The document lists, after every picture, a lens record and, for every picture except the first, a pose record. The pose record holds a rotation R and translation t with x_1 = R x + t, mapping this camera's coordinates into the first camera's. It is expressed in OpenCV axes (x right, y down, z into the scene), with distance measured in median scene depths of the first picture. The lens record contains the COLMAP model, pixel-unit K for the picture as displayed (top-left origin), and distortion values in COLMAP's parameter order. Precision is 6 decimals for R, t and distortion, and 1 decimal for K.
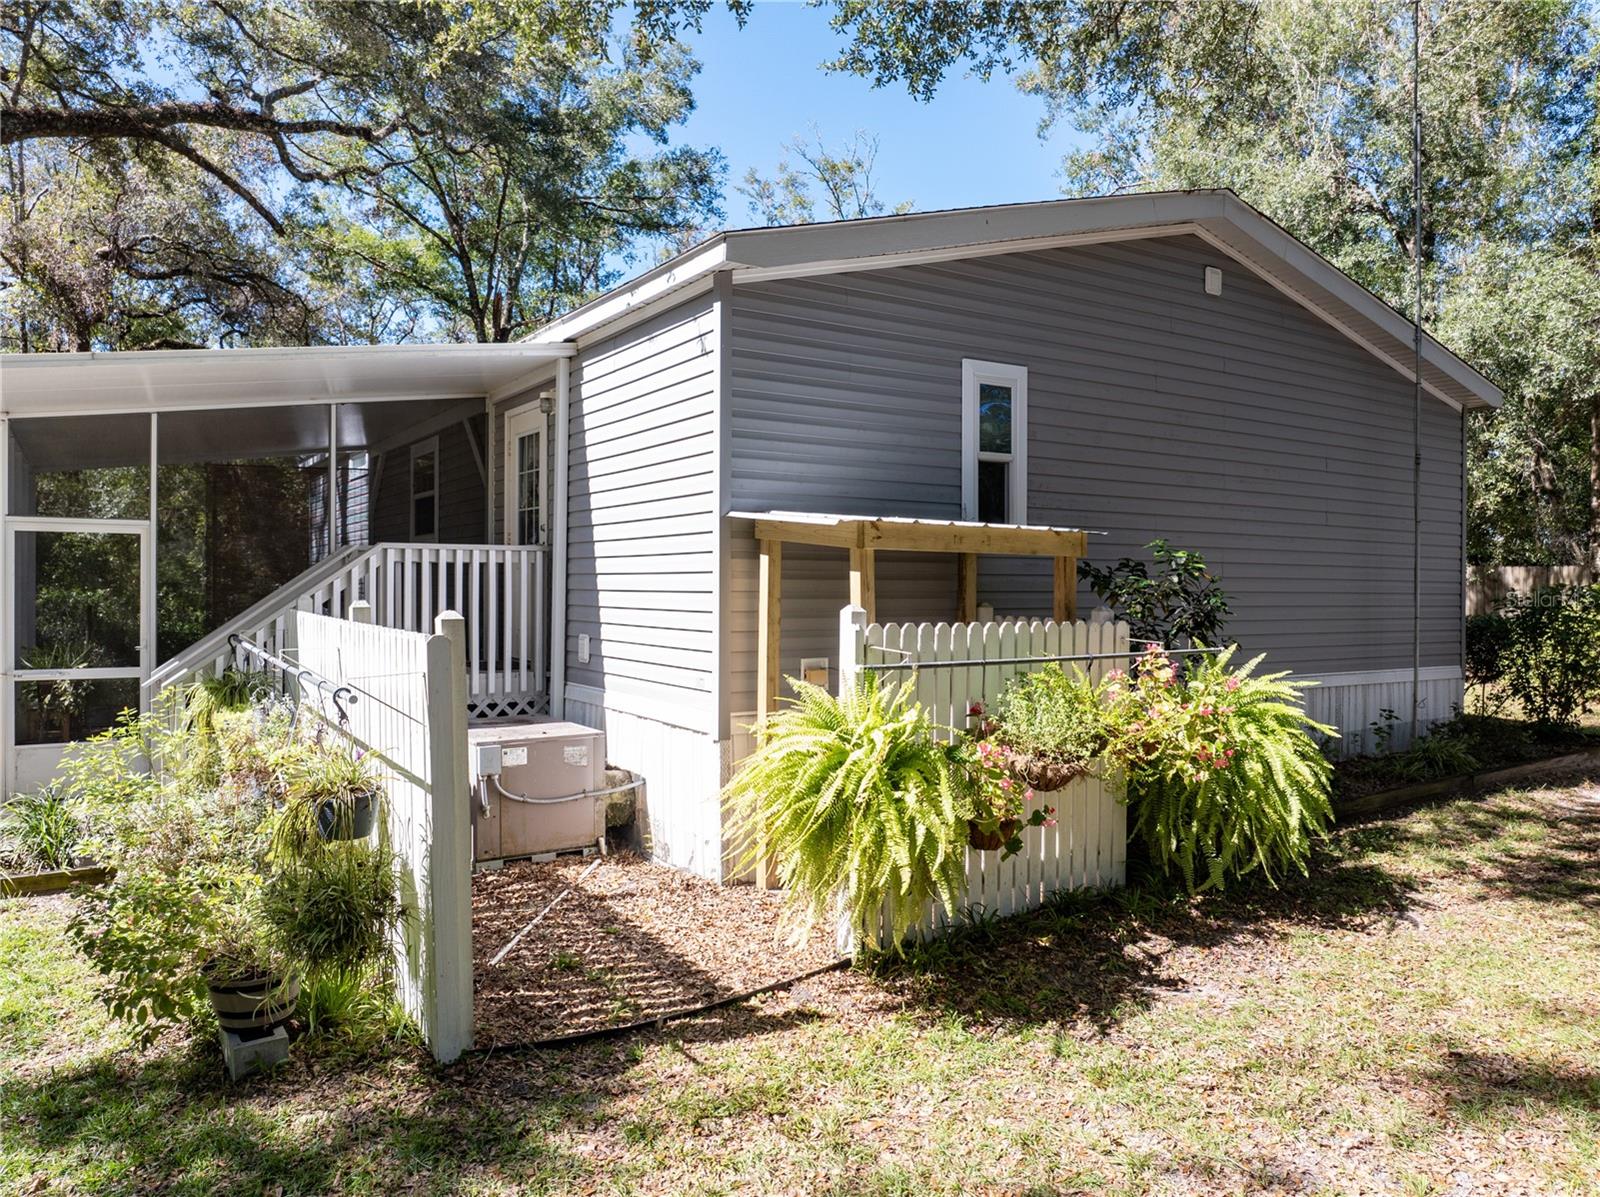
lens RADIAL K [[1137.2, 0, 798.3], [0, 1137.2, 595.8], [0, 0, 1]] dist [-0.065184, 0.040212]
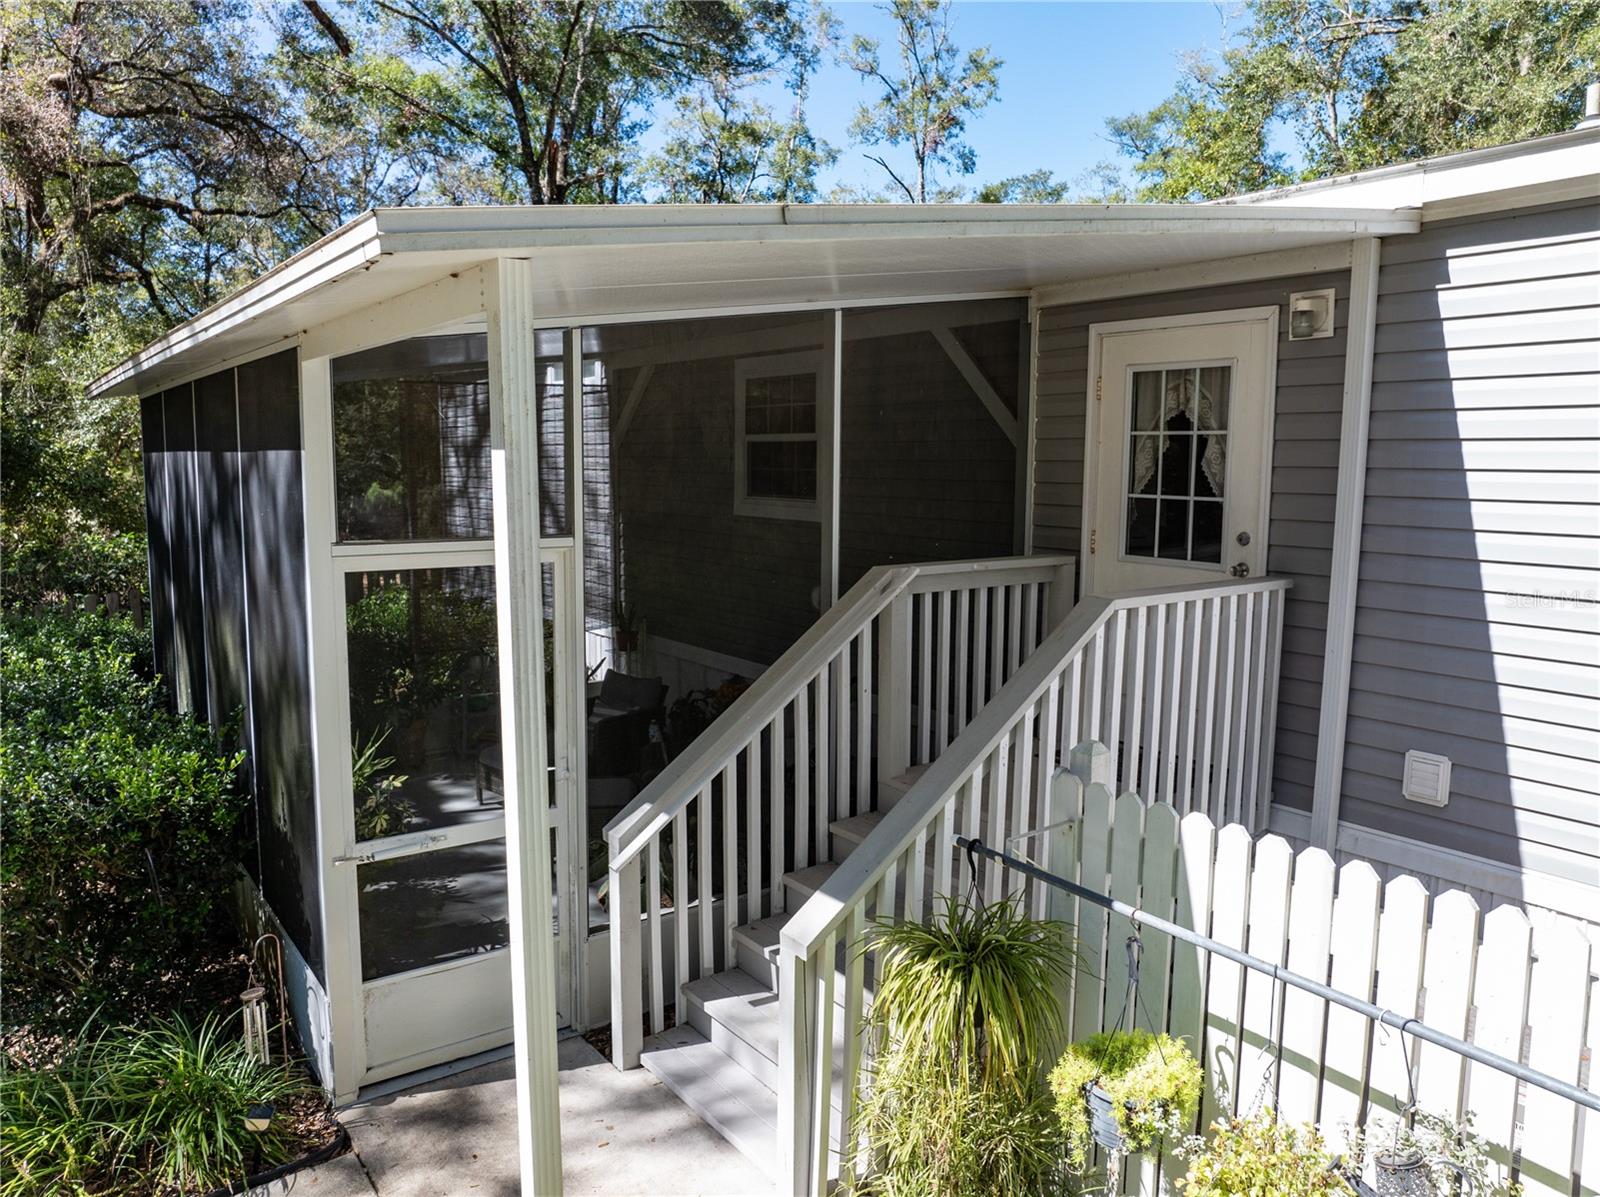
lens RADIAL K [[1137.2, 0, 797.9], [0, 1137.2, 600.8], [0, 0, 1]] dist [-0.065184, 0.040212]
pose [[0.997968, -0.008192, 0.063195, -0.125638], [0.000896, 0.993408, 0.114626, -0.024353], [-0.063718, -0.114337, 0.991397, 0.114694]]
